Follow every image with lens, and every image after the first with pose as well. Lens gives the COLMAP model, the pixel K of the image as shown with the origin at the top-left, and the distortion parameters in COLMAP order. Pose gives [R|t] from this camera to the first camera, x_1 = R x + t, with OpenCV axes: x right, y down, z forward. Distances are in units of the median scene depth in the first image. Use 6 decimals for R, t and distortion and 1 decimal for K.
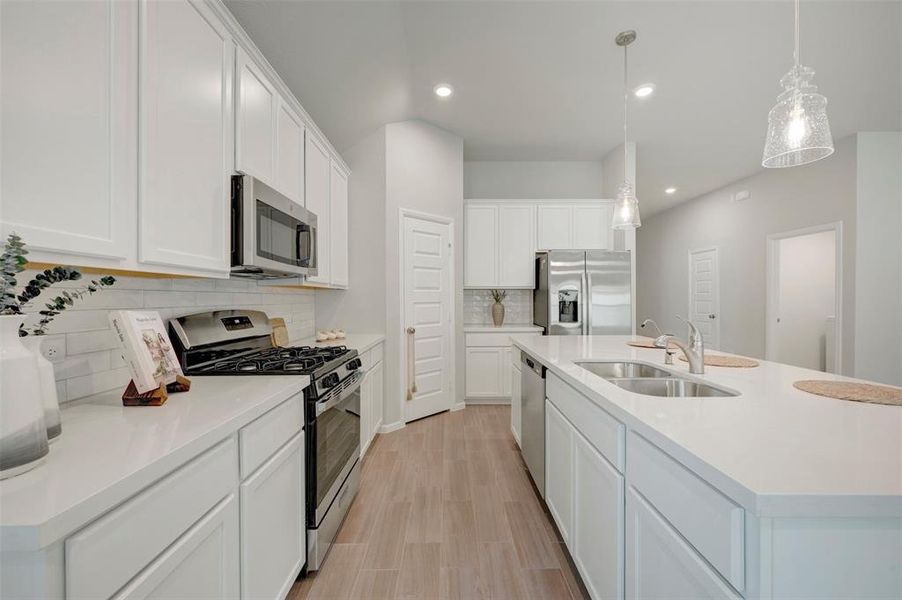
lens RADIAL K [[357.2, 0, 451.8], [0, 357.2, 300.1], [0, 0, 1]] dist [-0.000372, -0.000094]
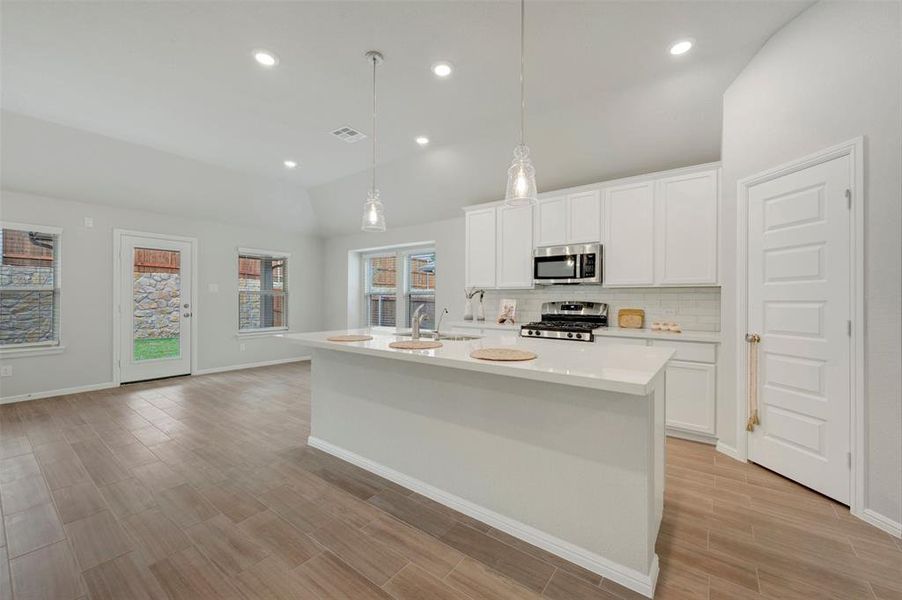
lens RADIAL K [[357.2, 0, 451.2], [0, 357.2, 299.9], [0, 0, 1]] dist [-0.000372, -0.000094]
pose [[-0.606619, 0.000981, -0.794992, 0.906903], [-0.007996, 0.999941, 0.007336, 0.005310], [0.794952, 0.010807, -0.606575, 1.012684]]
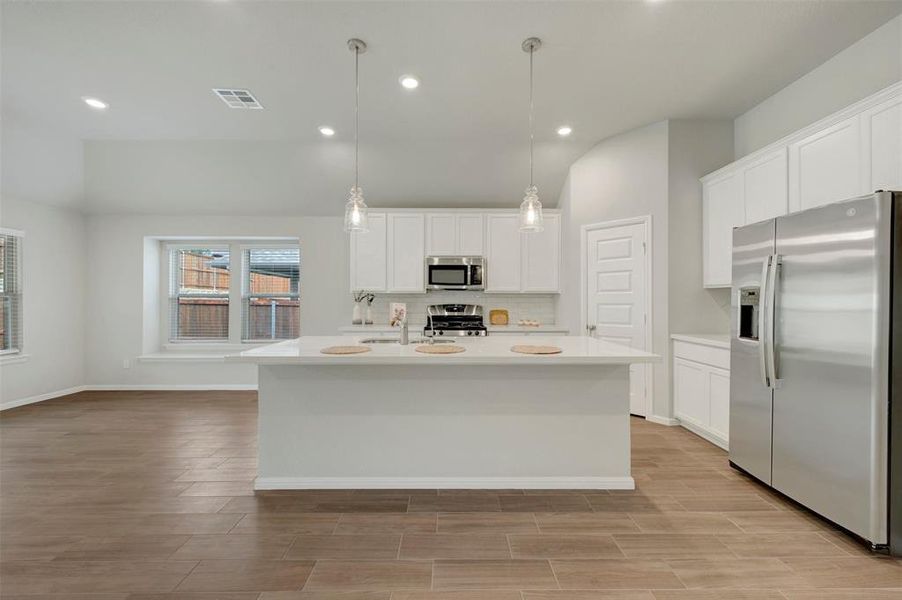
lens RADIAL K [[357.2, 0, 452.8], [0, 357.2, 300.7], [0, 0, 1]] dist [-0.000372, -0.000094]
pose [[0.000673, 0.005317, -0.999986, 1.124146], [-0.006603, 0.999964, 0.005313, -0.006124], [0.999978, 0.006599, 0.000708, 0.577508]]
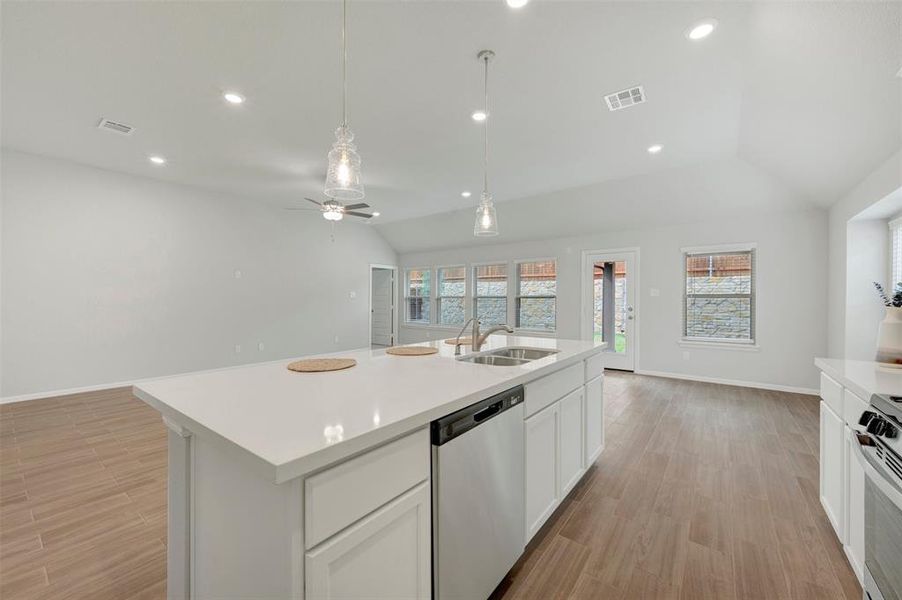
lens RADIAL K [[357.2, 0, 447.0], [0, 357.2, 301.9], [0, 0, 1]] dist [-0.000372, -0.000094]
pose [[-0.783440, -0.002237, 0.621464, -0.065288], [0.005260, 0.999934, 0.010229, -0.007035], [-0.621445, 0.011283, -0.783376, 1.052634]]
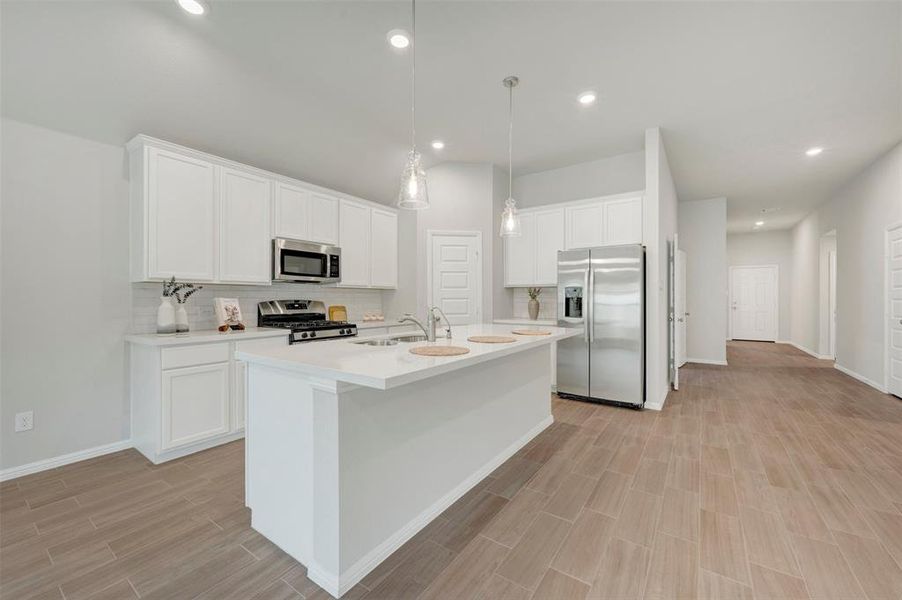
lens RADIAL K [[357.2, 0, 454.2], [0, 357.2, 302.6], [0, 0, 1]] dist [-0.000372, -0.000094]
pose [[0.817136, 0.008801, -0.576378, 0.775006], [-0.004436, 0.999950, 0.008979, 0.011998], [0.576428, -0.004780, 0.817134, -0.089350]]
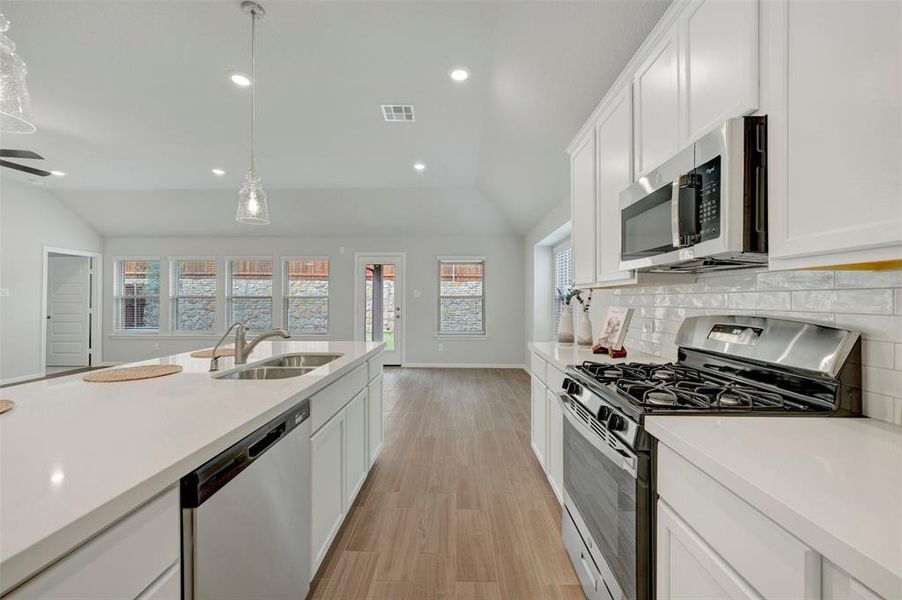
lens RADIAL K [[357.2, 0, 453.0], [0, 357.2, 299.1], [0, 0, 1]] dist [-0.000372, -0.000094]
pose [[-0.999605, 0.002229, 0.028001, -0.027601], [0.002330, 0.999991, 0.003572, -0.006654], [-0.027993, 0.003636, -0.999602, 1.026207]]
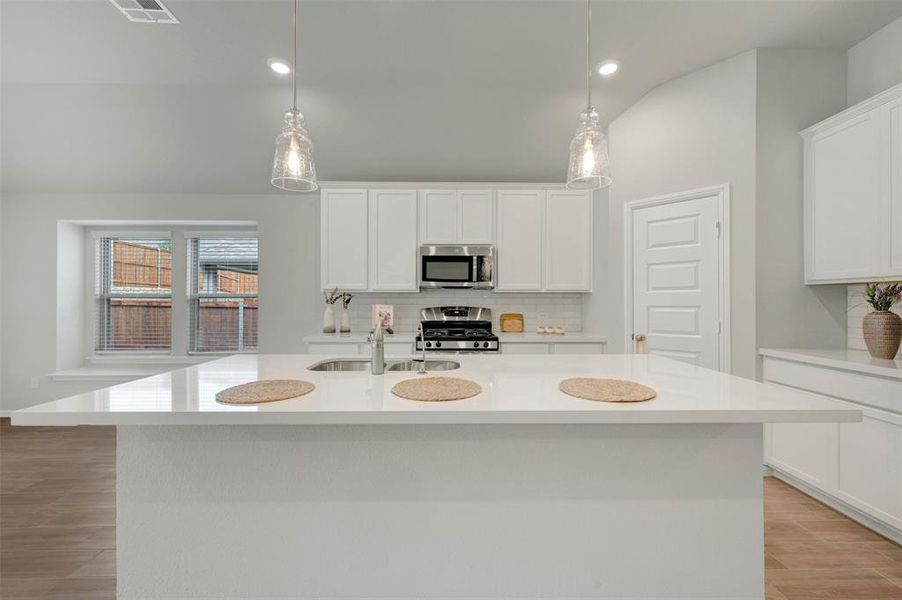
lens RADIAL K [[357.2, 0, 454.3], [0, 357.2, 301.3], [0, 0, 1]] dist [-0.000372, -0.000094]
pose [[0.011222, 0.005266, -0.999923, 0.807183], [-0.005952, 0.999969, 0.005199, -0.006484], [0.999919, 0.005893, 0.011253, 0.568289]]
